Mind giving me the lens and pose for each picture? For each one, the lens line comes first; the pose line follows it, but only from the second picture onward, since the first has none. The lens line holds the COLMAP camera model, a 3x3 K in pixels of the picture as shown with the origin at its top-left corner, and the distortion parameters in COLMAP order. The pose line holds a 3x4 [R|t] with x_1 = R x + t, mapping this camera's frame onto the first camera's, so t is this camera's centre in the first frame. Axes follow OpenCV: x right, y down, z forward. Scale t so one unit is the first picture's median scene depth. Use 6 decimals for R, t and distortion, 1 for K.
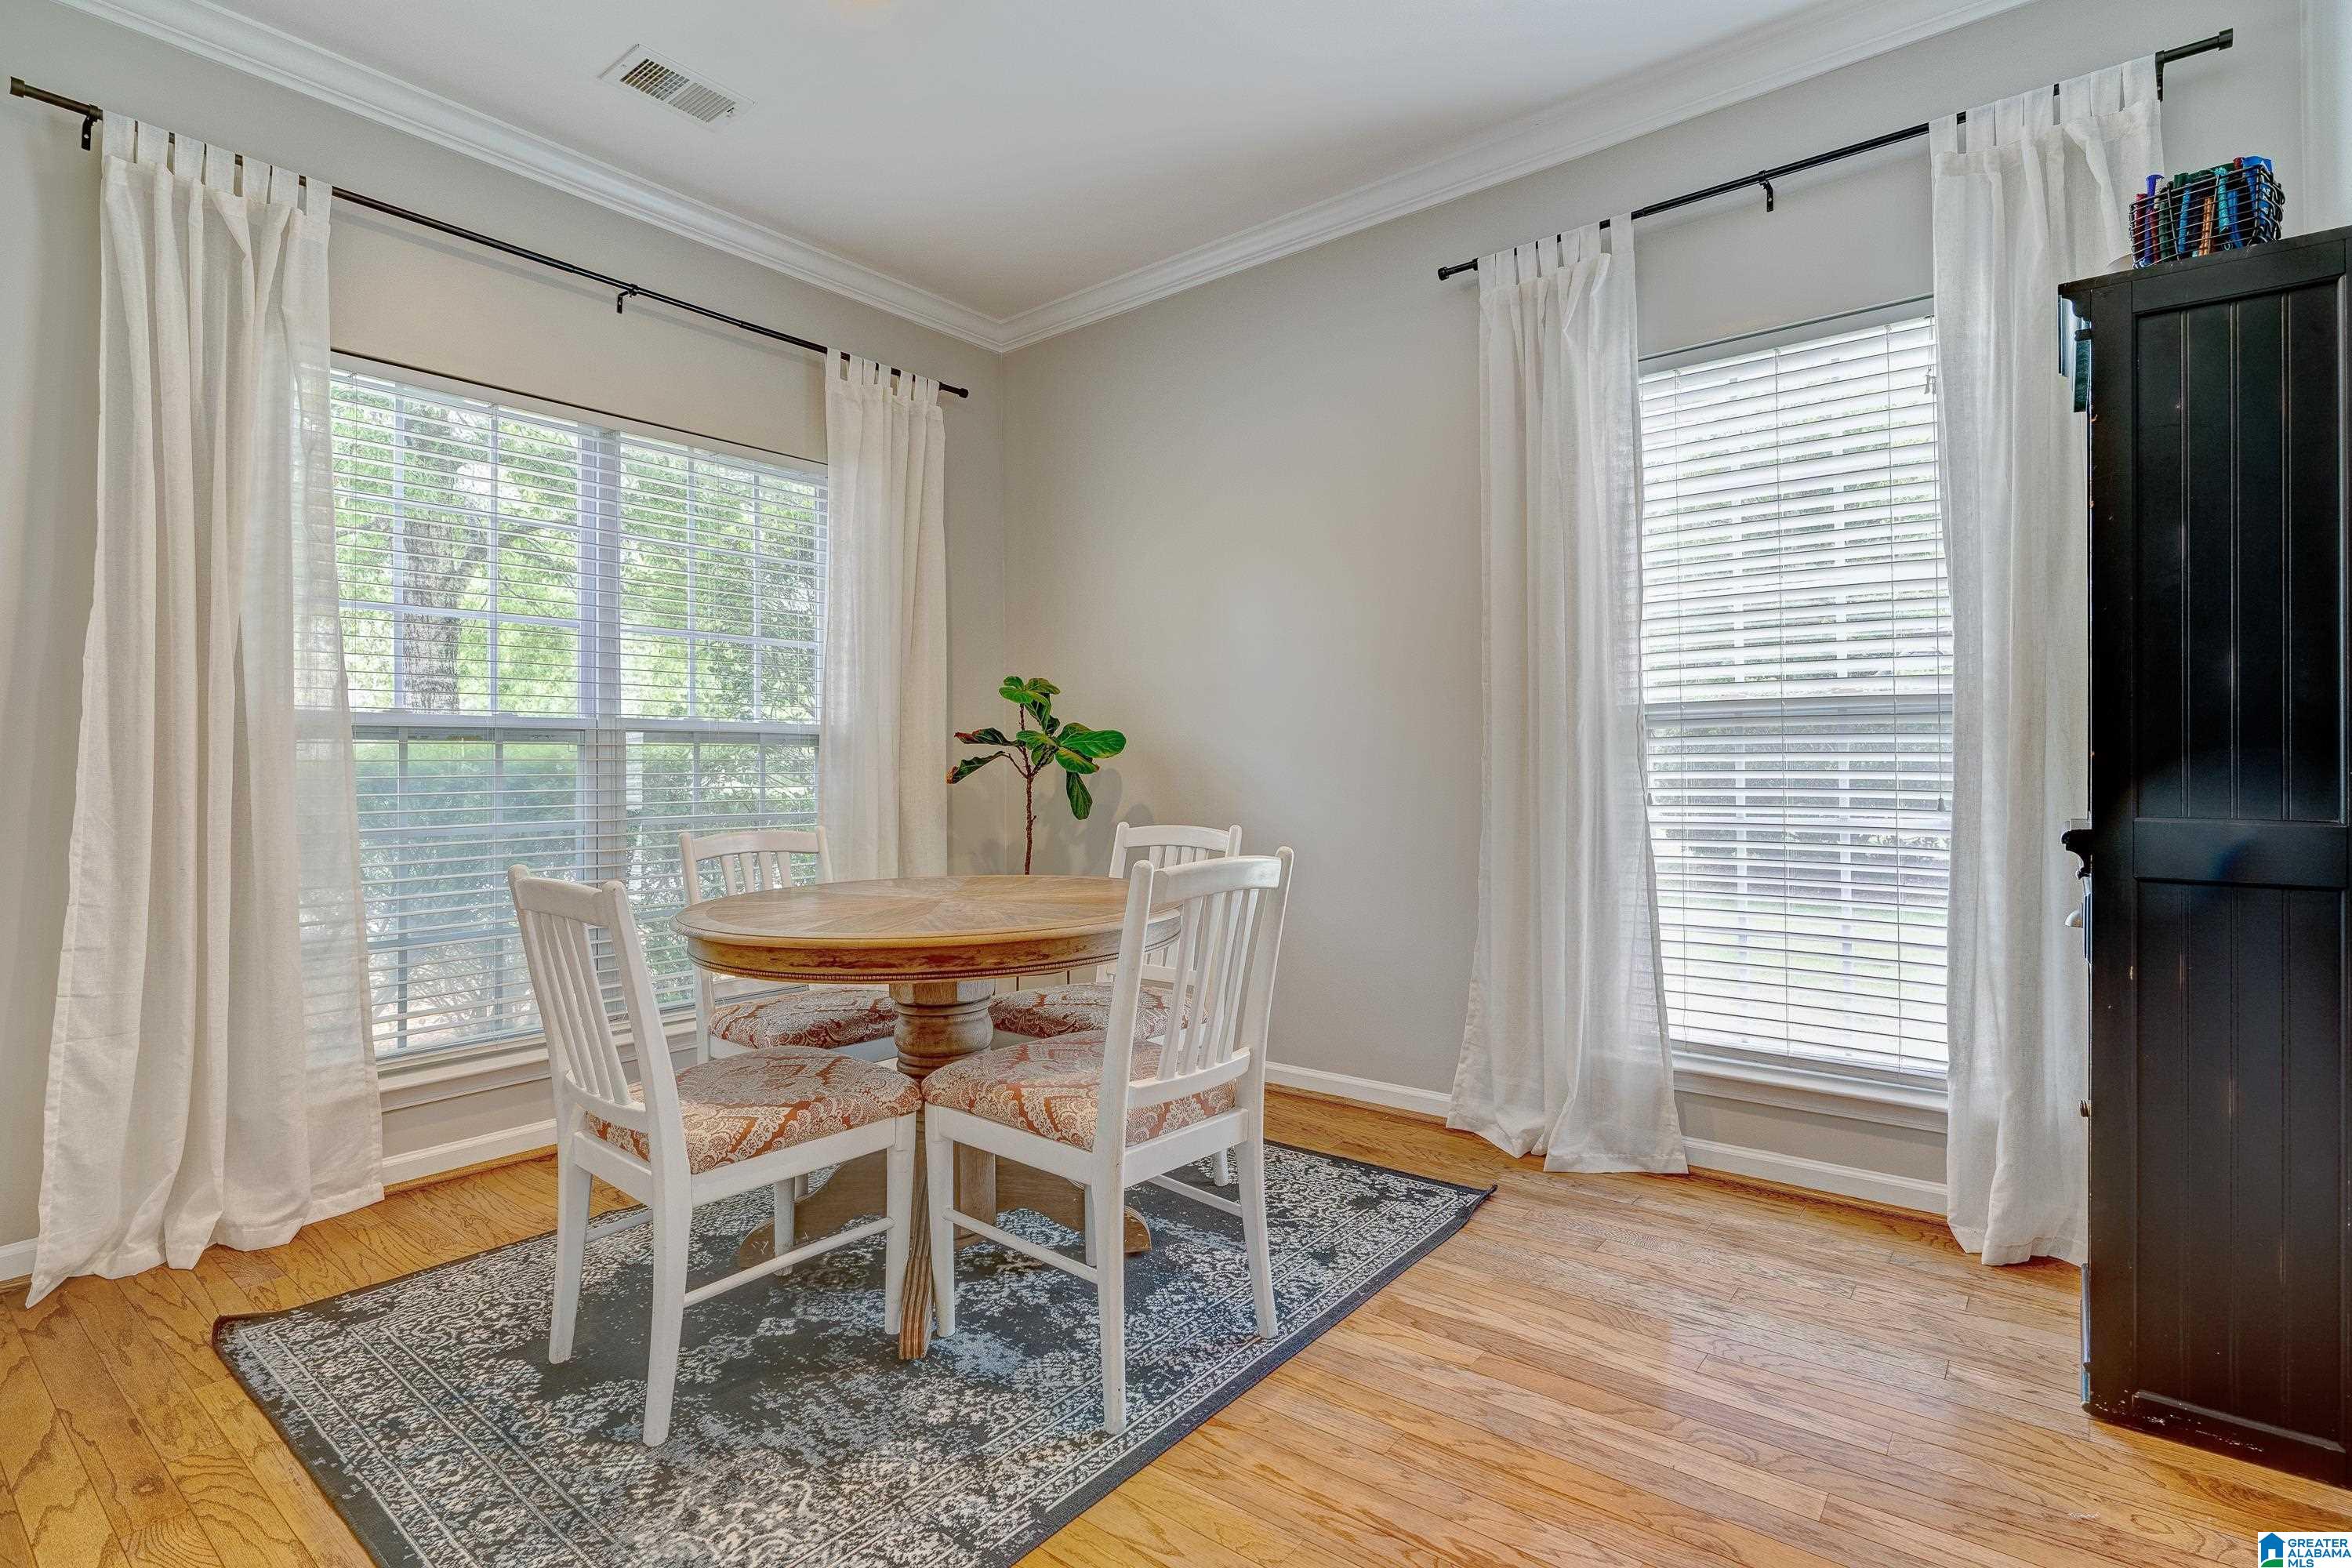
lens RADIAL K [[1147.2, 0, 1173.2], [0, 1147.2, 746.9], [0, 0, 1]] dist [-0.002020, -0.000391]
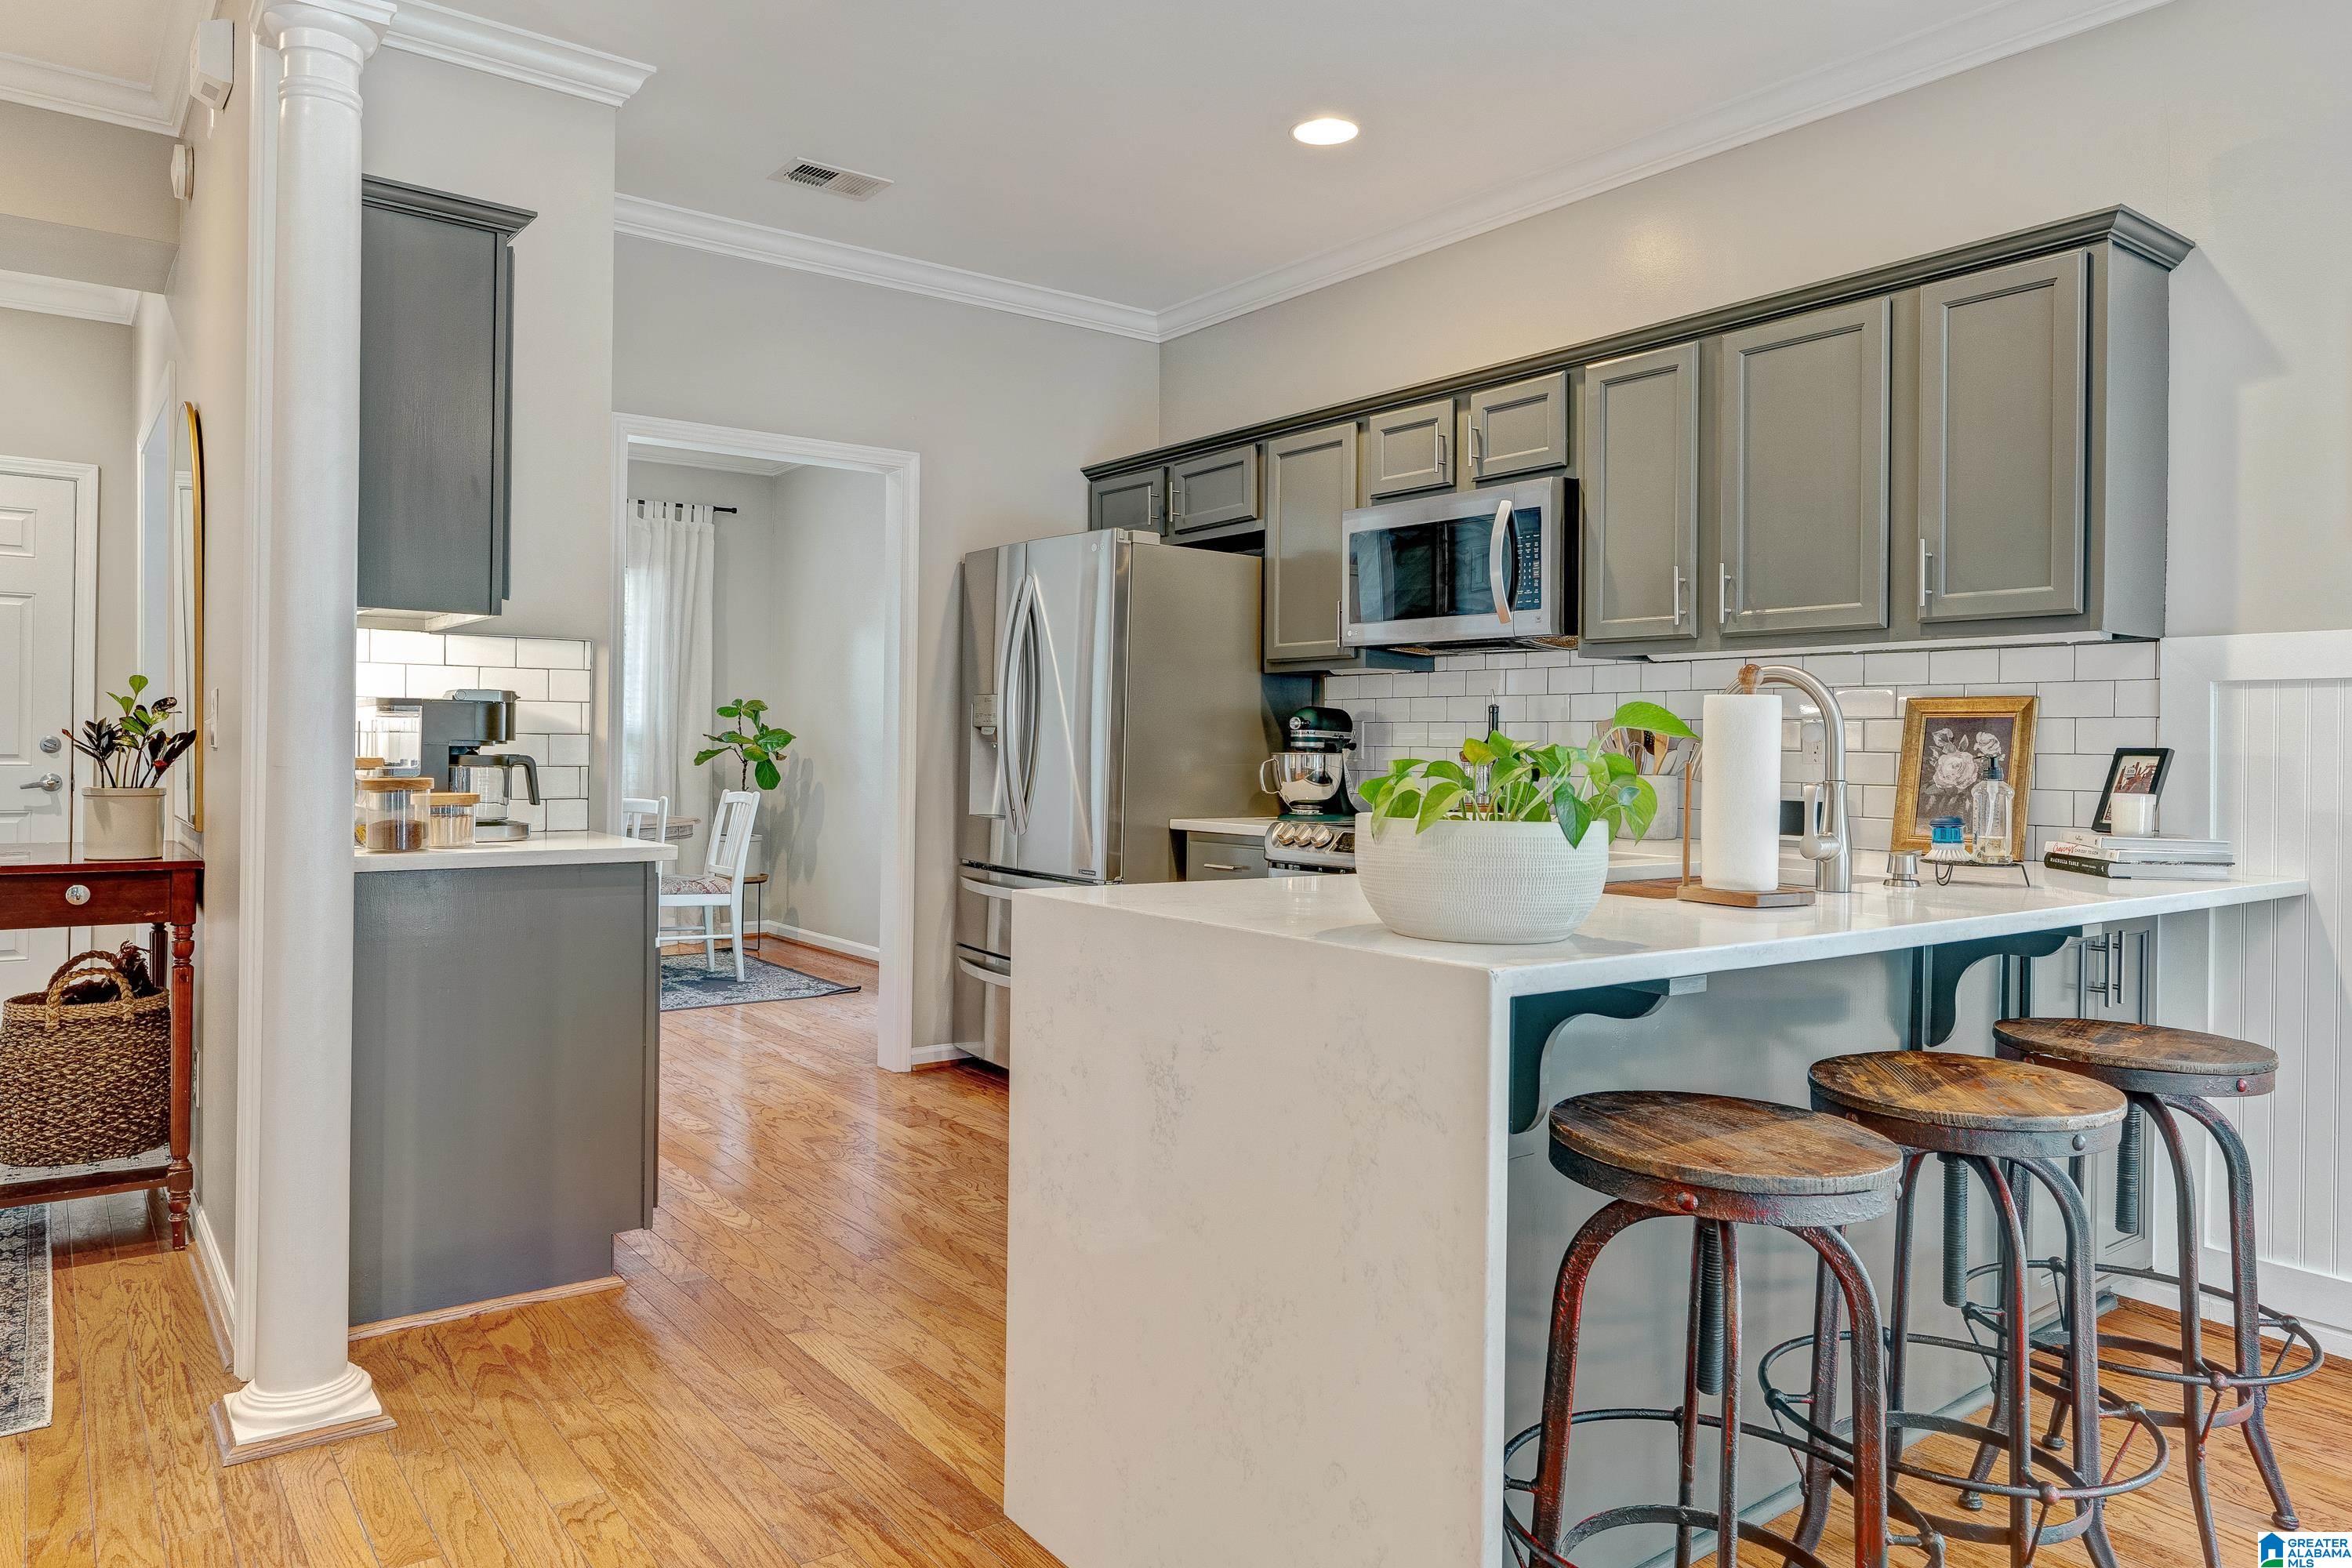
lens RADIAL K [[1517.1, 0, 1164.7], [0, 1517.1, 742.8], [0, 0, 1]] dist [-0.000941, -0.001009]
pose [[0.968019, 0.017281, -0.250280, 1.649377], [-0.013554, 0.999770, 0.016610, -0.074636], [0.250509, -0.012686, 0.968031, -1.525553]]
